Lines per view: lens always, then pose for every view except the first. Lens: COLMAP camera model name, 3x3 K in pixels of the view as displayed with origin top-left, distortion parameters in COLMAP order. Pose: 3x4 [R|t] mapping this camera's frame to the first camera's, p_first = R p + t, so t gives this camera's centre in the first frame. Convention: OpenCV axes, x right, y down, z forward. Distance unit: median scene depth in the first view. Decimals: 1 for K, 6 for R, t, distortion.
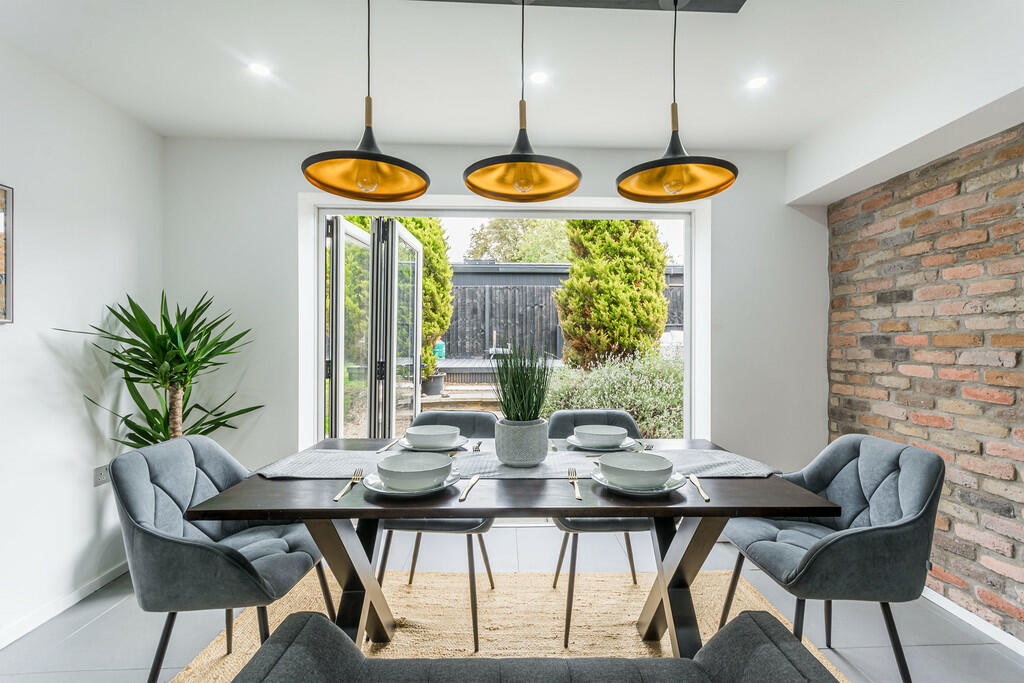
lens RADIAL K [[459.5, 0, 513.2], [0, 459.5, 341.2], [0, 0, 1]] dist [-0.003728, -0.000336]
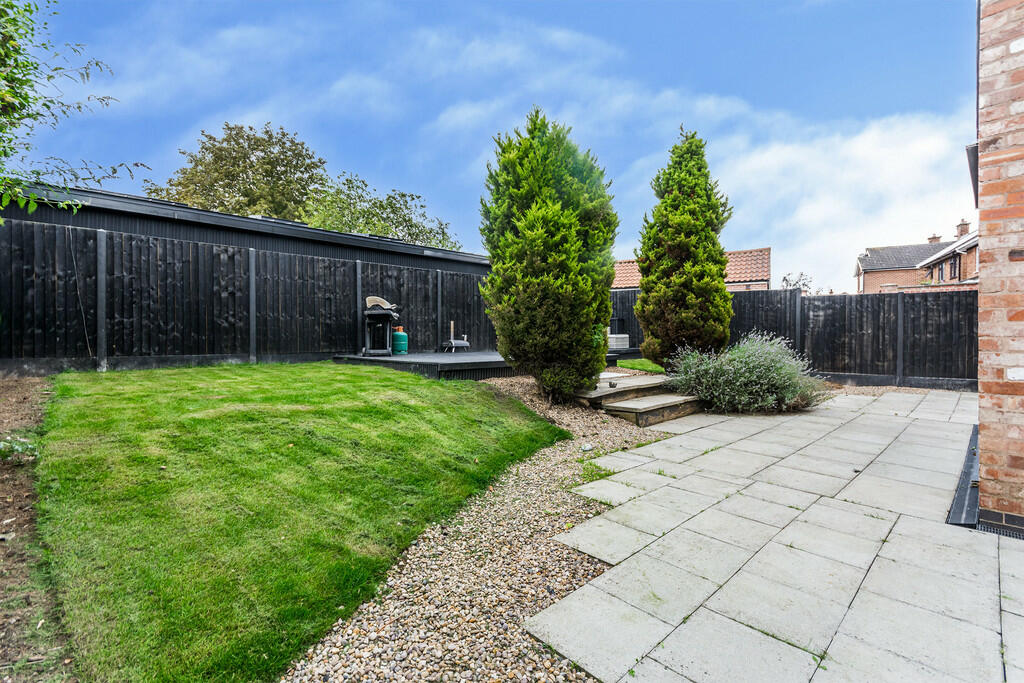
lens RADIAL K [[459.5, 0, 511.2], [0, 459.5, 340.5], [0, 0, 1]] dist [-0.003728, -0.000336]
pose [[0.737807, -0.007885, 0.674966, -0.554306], [0.001177, 0.999945, 0.010395, 0.006352], [-0.675011, -0.006875, 0.737776, 0.249767]]
